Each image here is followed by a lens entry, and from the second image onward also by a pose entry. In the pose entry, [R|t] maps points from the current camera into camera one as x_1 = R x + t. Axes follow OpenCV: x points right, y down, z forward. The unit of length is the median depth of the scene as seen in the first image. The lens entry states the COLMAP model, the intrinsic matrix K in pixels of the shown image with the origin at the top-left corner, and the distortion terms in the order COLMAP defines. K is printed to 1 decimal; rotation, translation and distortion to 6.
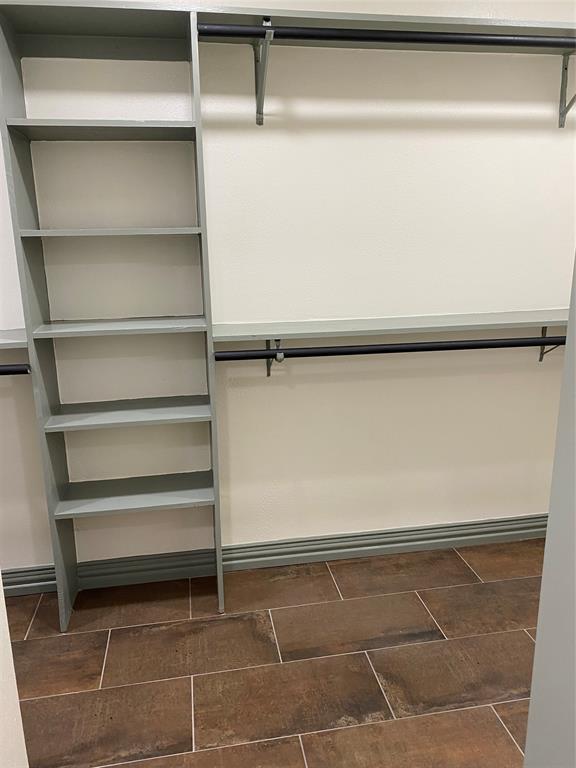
lens RADIAL K [[582.8, 0, 283.5], [0, 582.8, 378.3], [0, 0, 1]] dist [0.027089, -0.039547]
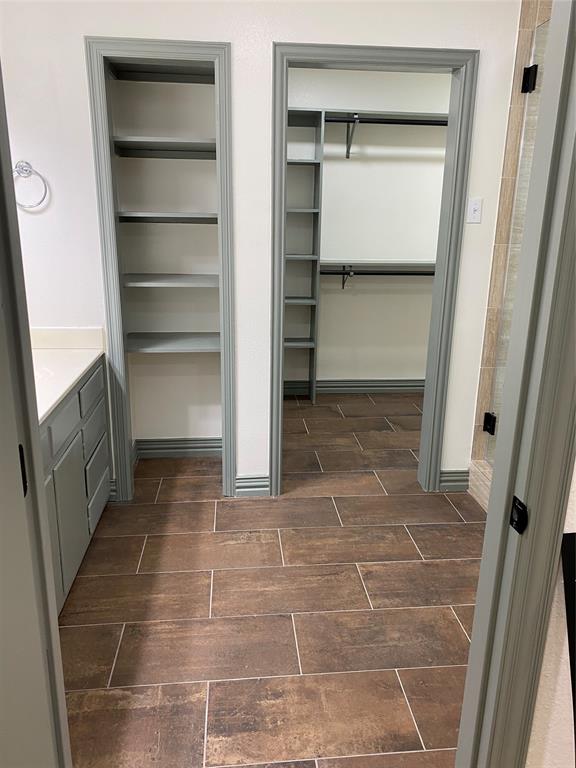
lens RADIAL K [[582.8, 0, 290.7], [0, 582.8, 383.6], [0, 0, 1]] dist [0.027089, -0.039547]
pose [[0.996610, 0.053498, -0.062504, -0.070199], [-0.050818, 0.997751, 0.043714, 0.266685], [0.064702, -0.040390, 0.997087, -1.071398]]
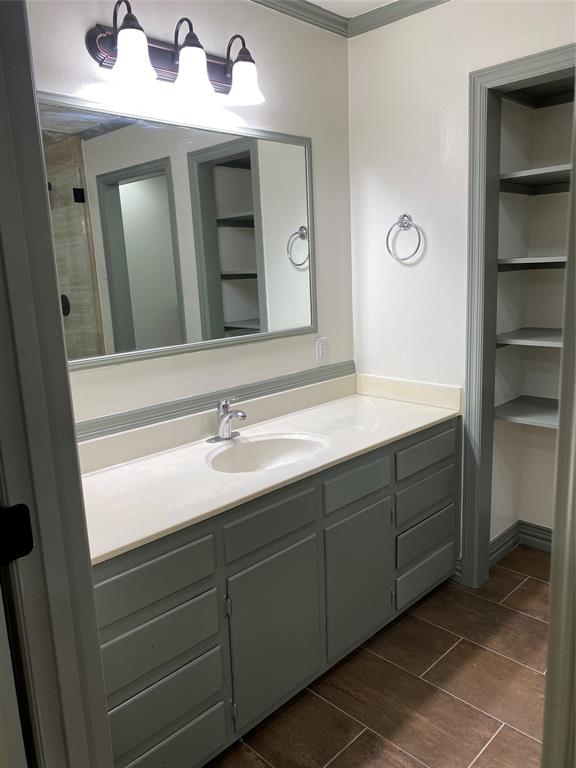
lens RADIAL K [[582.8, 0, 287.4], [0, 582.8, 382.5], [0, 0, 1]] dist [0.027089, -0.039547]
pose [[0.574720, 0.157377, -0.803075, 0.171034], [-0.168787, 0.983030, 0.071851, 0.181466], [0.800755, 0.094255, 0.591530, -0.747772]]
